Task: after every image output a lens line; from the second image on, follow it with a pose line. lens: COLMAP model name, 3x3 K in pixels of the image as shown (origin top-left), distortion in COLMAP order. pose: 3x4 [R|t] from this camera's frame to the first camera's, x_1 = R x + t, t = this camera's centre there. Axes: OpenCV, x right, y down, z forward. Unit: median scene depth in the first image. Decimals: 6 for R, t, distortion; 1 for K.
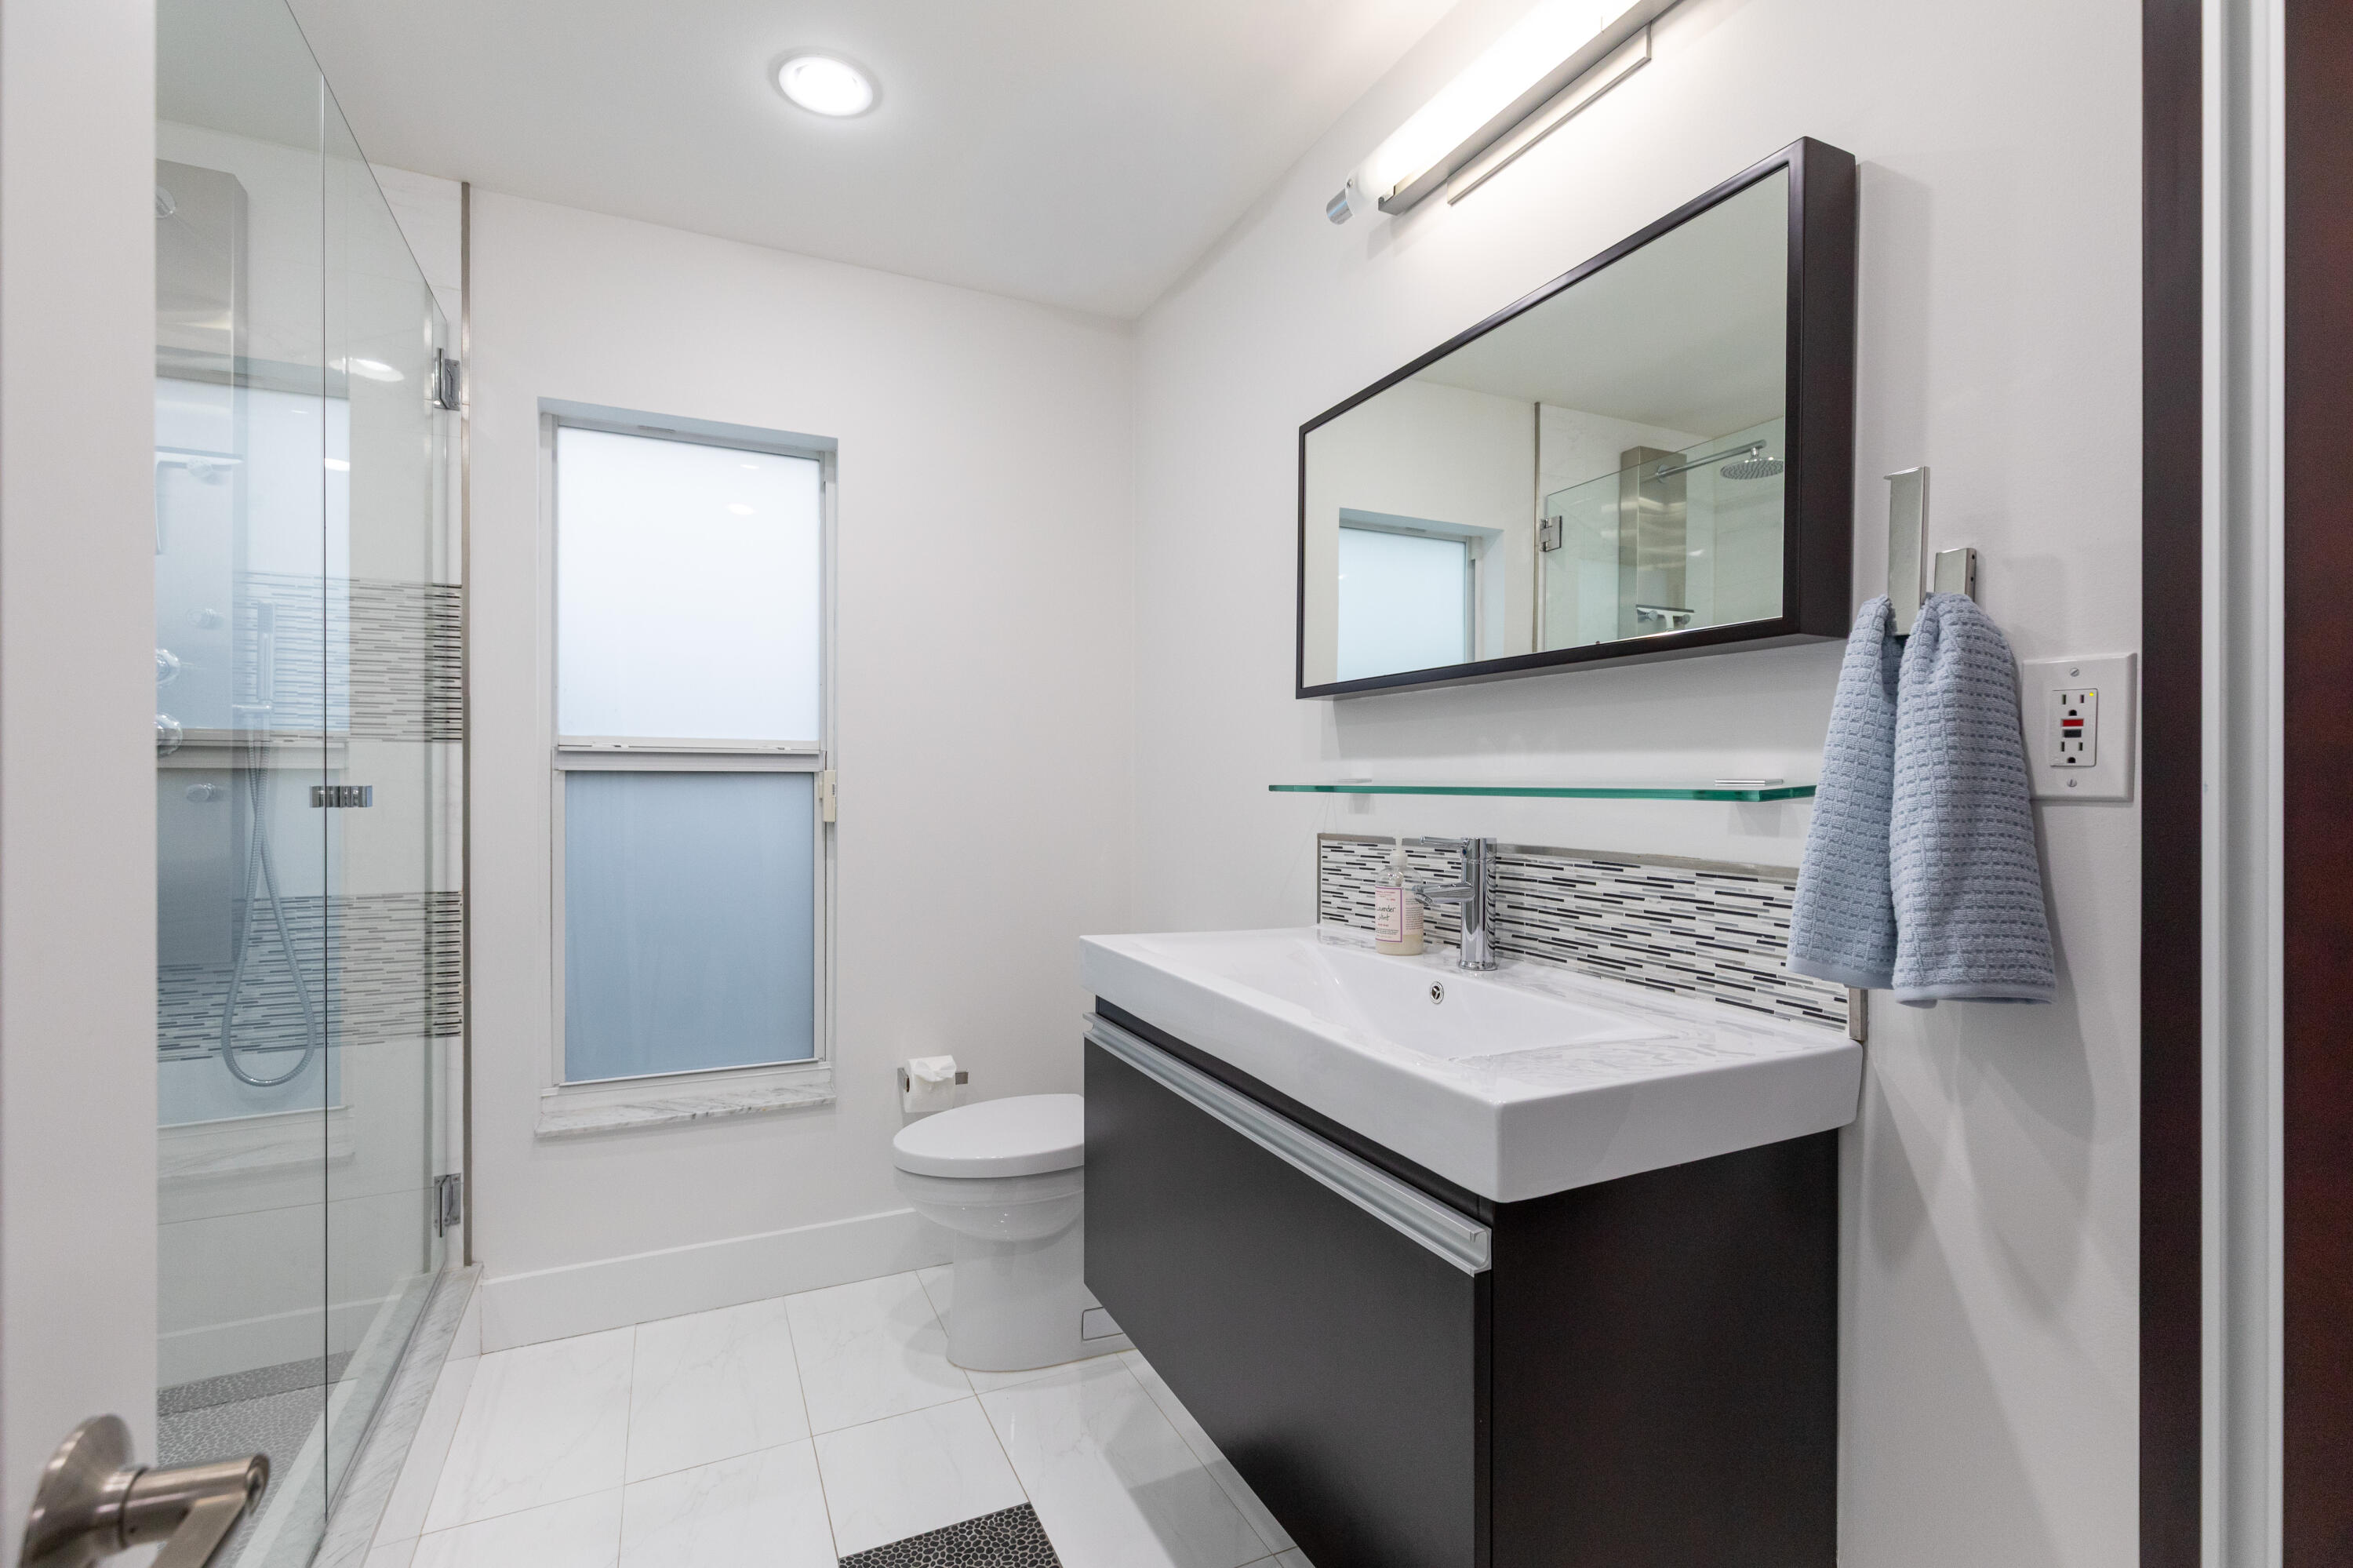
lens RADIAL K [[1074.1, 0, 1175.4], [0, 1074.1, 789.1], [0, 0, 1]] dist [0.004936, 0.000377]
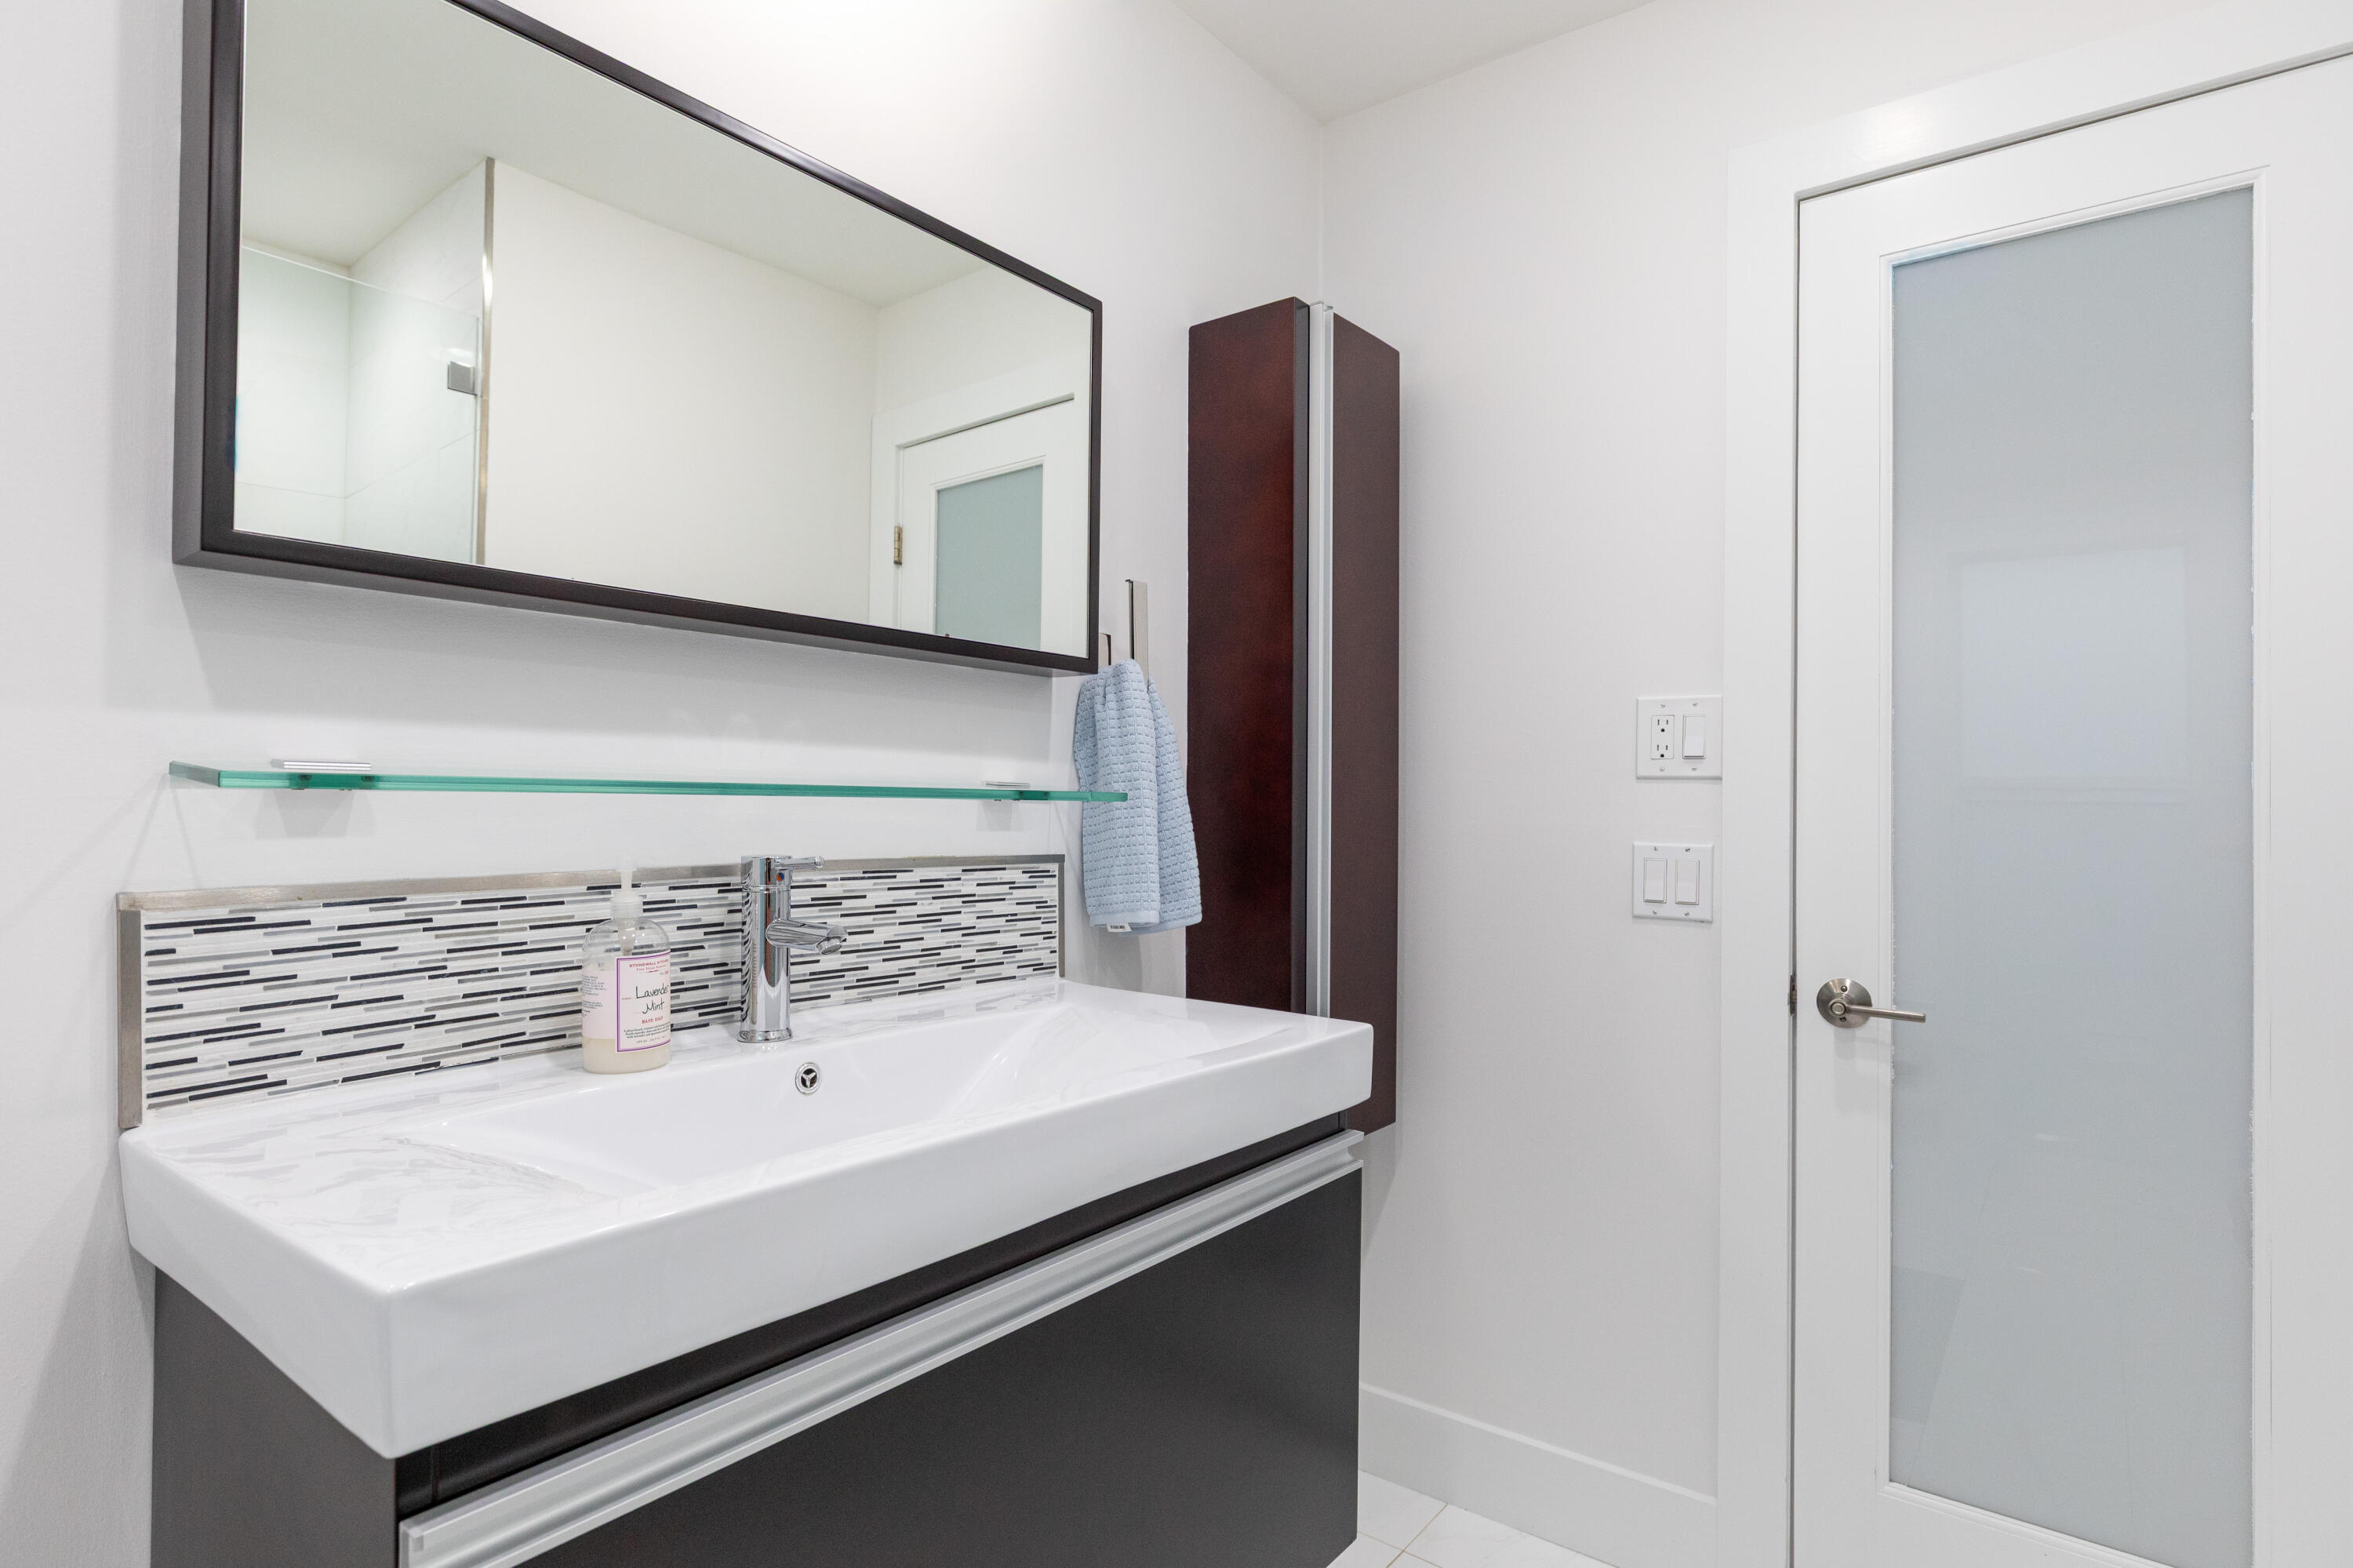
lens RADIAL K [[1220.2, 0, 1173.7], [0, 1220.2, 788.7], [0, 0, 1]] dist [0.001208, 0.000120]
pose [[-0.459684, -0.007550, 0.888050, -0.432359], [-0.015897, 0.999874, 0.000272, -0.003196], [-0.887940, -0.013992, -0.459746, 0.873018]]
